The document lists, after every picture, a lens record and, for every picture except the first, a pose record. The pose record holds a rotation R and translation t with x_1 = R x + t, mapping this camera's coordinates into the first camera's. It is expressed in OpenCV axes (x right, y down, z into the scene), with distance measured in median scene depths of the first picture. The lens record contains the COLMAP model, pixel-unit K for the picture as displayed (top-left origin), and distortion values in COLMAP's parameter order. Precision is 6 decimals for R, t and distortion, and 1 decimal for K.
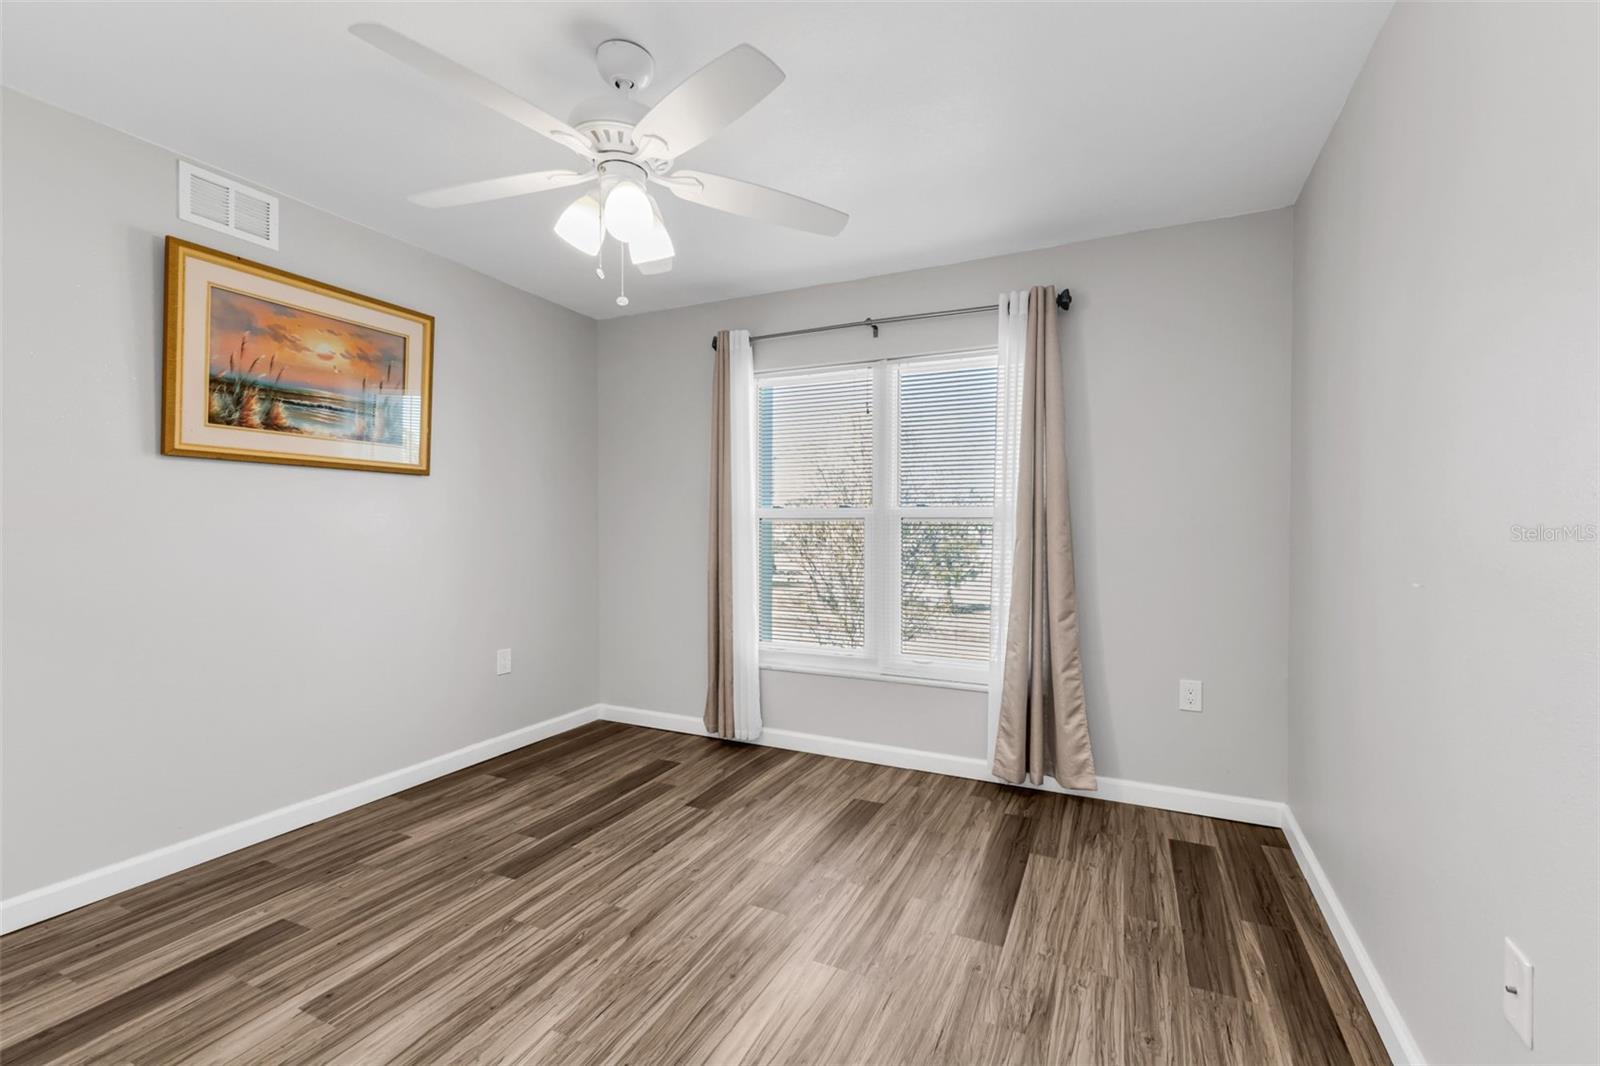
lens RADIAL K [[698.6, 0, 800.1], [0, 698.6, 515.6], [0, 0, 1]] dist [0.007063, -0.000851]
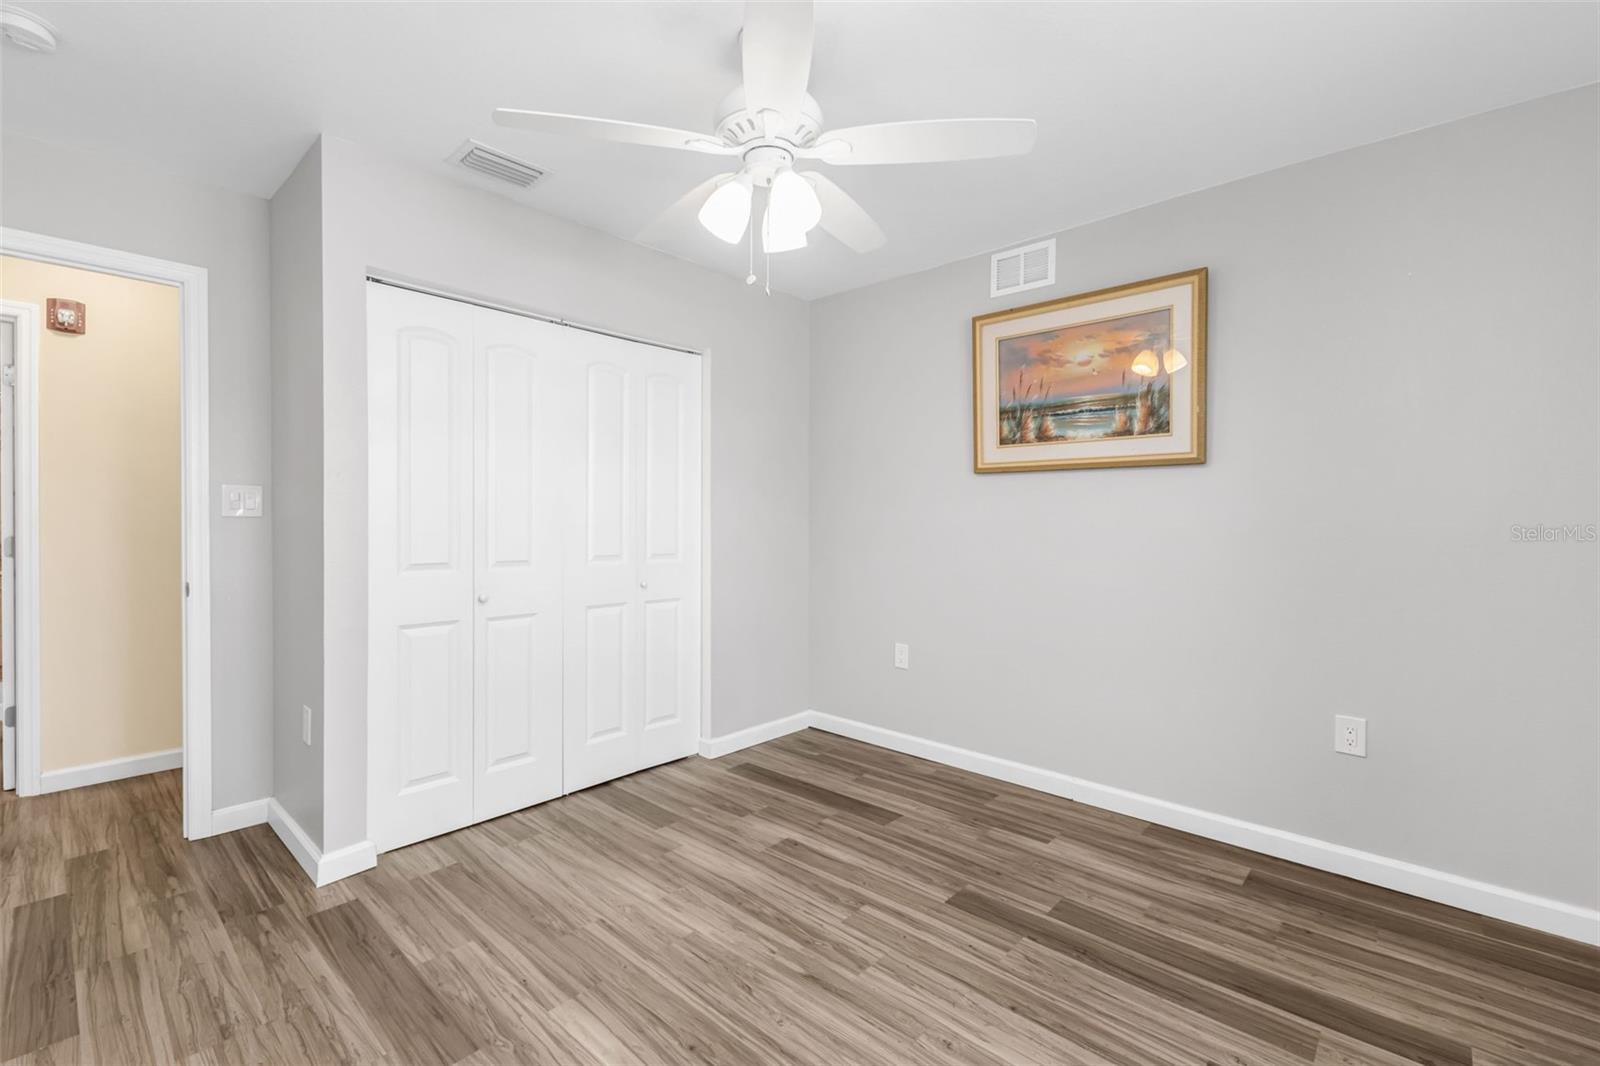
lens RADIAL K [[698.6, 0, 800.1], [0, 698.6, 515.6], [0, 0, 1]] dist [0.007063, -0.000851]
pose [[-0.305568, -0.009912, -0.952119, 0.499869], [0.009645, 0.999862, -0.013505, 0.013272], [0.952121, -0.013309, -0.305430, 1.015137]]
